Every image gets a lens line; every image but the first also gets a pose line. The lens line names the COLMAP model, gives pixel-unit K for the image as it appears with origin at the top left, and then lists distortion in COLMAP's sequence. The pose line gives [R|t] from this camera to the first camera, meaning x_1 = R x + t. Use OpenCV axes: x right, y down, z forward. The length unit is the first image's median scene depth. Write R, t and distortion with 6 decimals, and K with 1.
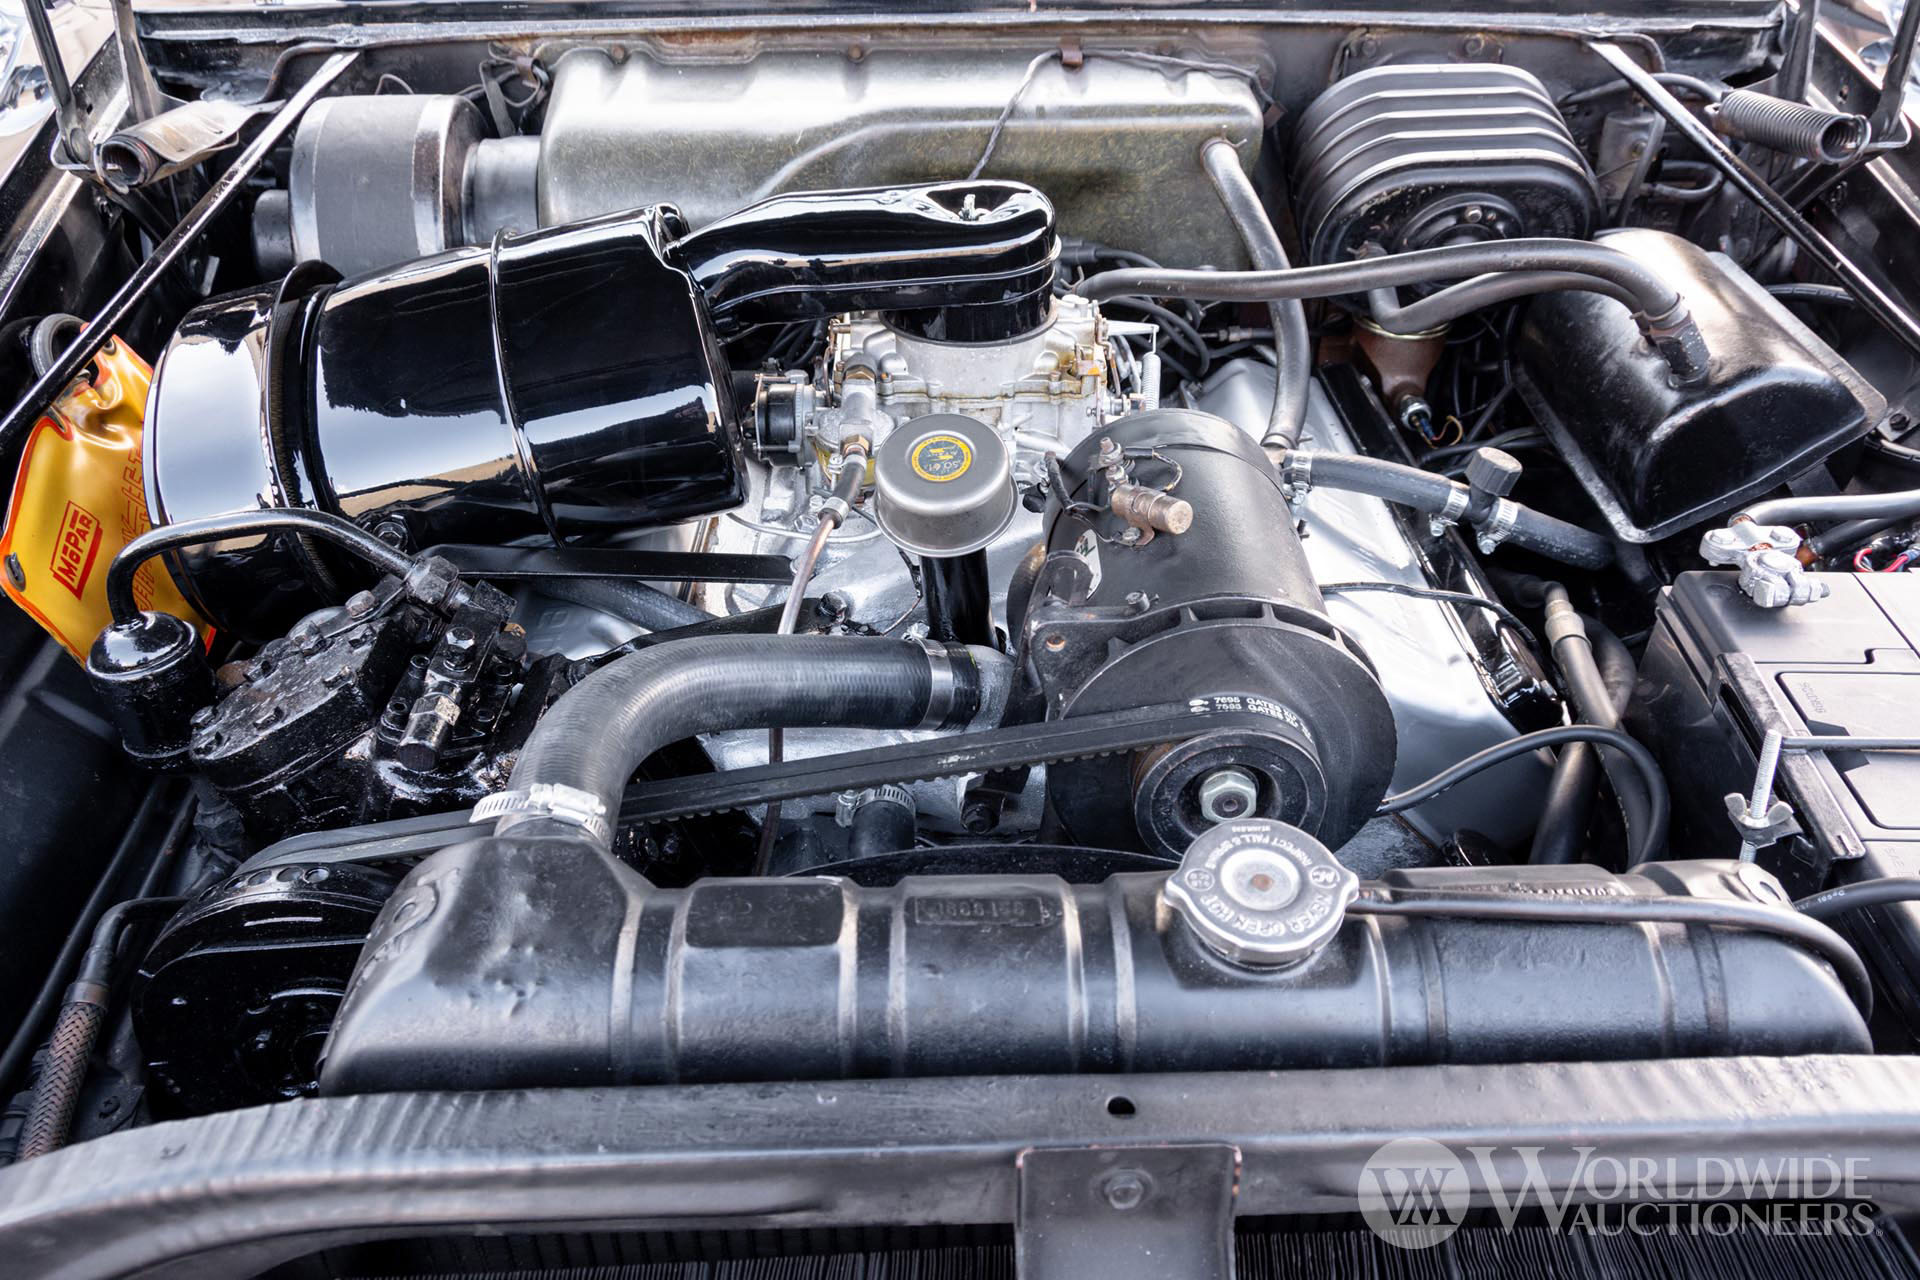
lens RADIAL K [[1570.1, 0, 960.0], [0, 1570.1, 640.0], [0, 0, 1]] dist [-0.046288, -0.002884]
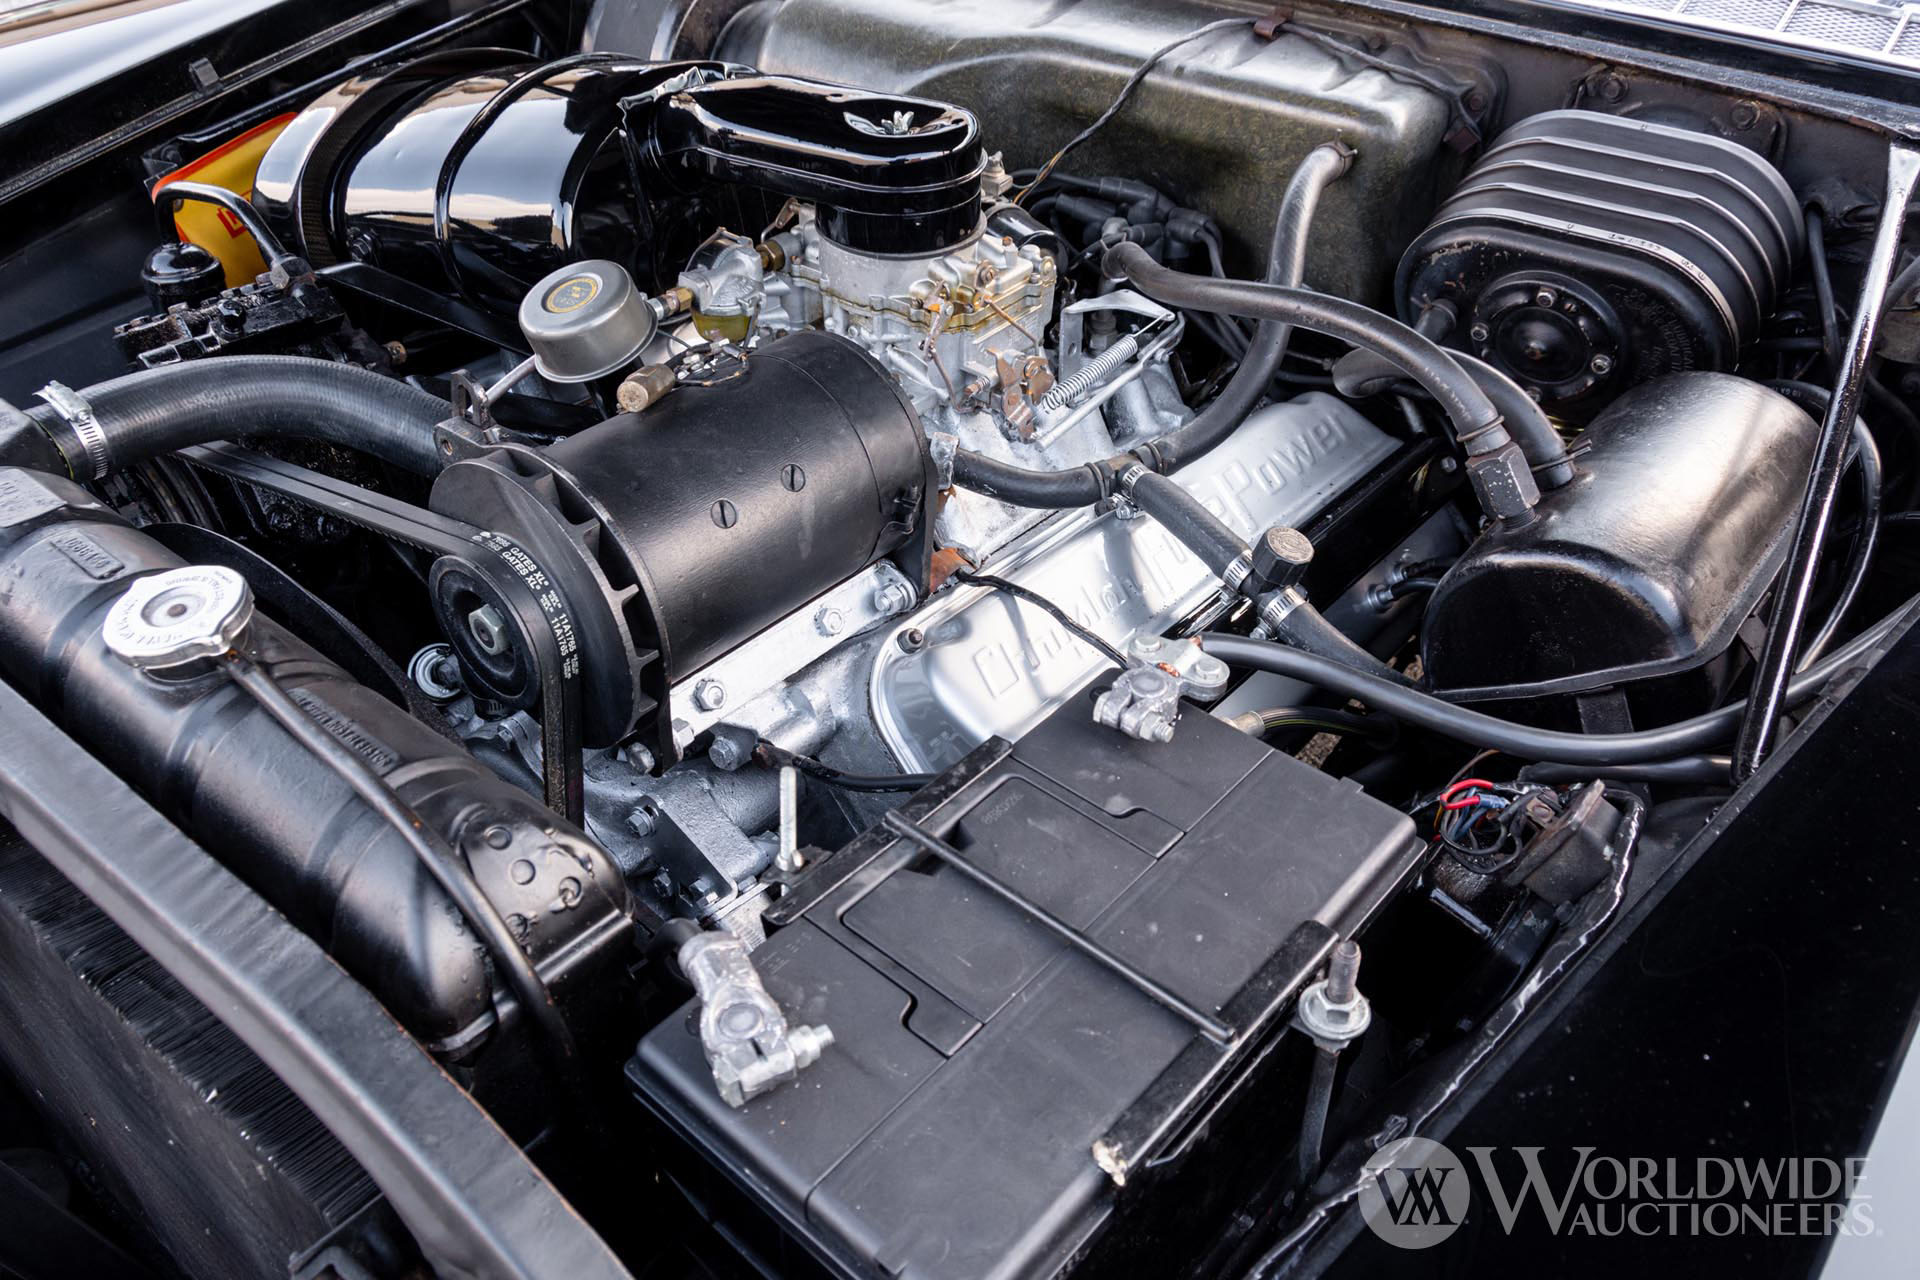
lens RADIAL K [[1569.3, 0, 960.0], [0, 1569.3, 640.0], [0, 0, 1]] dist [0.000392, -0.017120]
pose [[0.756935, 0.397805, -0.518460, 0.592869], [-0.382453, 0.912976, 0.142140, -0.104417], [0.529886, 0.090696, 0.843205, 0.142600]]
